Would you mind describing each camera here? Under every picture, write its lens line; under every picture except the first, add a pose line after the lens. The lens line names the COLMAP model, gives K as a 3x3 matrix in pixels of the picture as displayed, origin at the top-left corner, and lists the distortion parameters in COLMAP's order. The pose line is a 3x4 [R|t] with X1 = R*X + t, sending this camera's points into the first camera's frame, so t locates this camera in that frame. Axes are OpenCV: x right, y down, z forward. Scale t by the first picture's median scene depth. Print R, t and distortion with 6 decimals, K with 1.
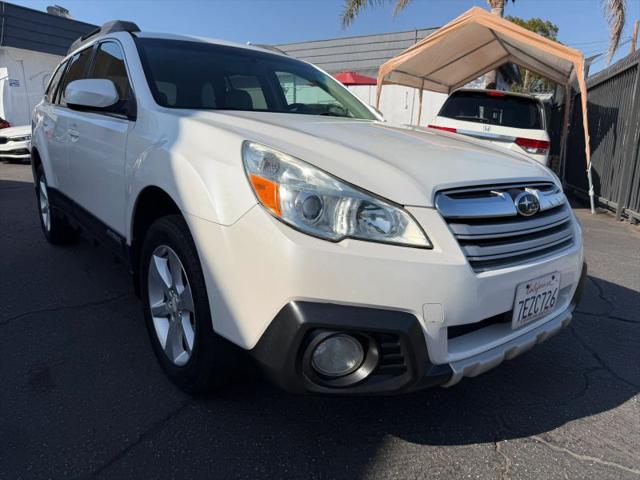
lens RADIAL K [[460.2, 0, 314.0], [0, 460.2, 240.4], [0, 0, 1]] dist [0.026341, -0.031175]
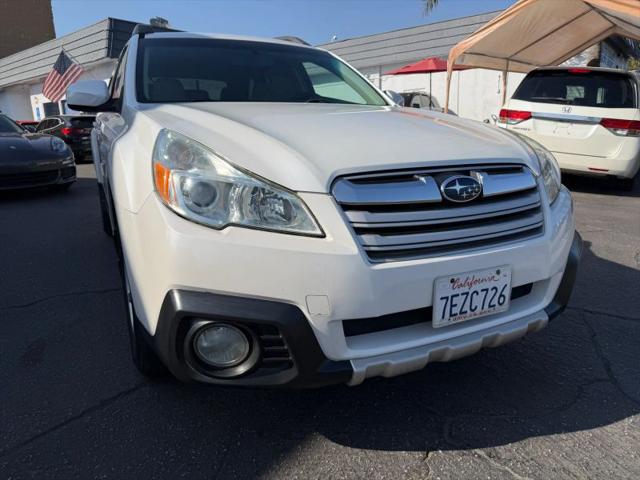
lens RADIAL K [[460.2, 0, 317.3], [0, 460.2, 237.9], [0, 0, 1]] dist [0.026341, -0.031175]
pose [[0.978022, 0.007143, -0.208377, 0.368680], [-0.005523, 0.999950, 0.008355, 0.009579], [0.208427, -0.007021, 0.978013, 0.068864]]
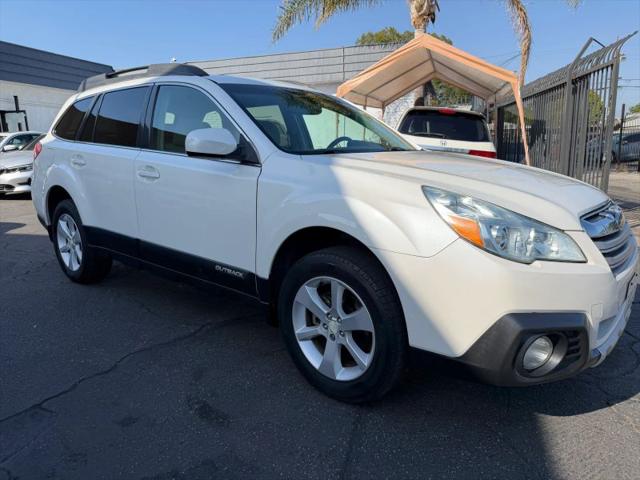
lens RADIAL K [[460.2, 0, 314.4], [0, 460.2, 245.5], [0, 0, 1]] dist [0.026341, -0.031175]
pose [[0.980544, -0.078100, 0.180094, -0.618573], [0.079970, 0.996792, -0.003135, -0.073868], [-0.179271, 0.017476, 0.983644, -0.129941]]
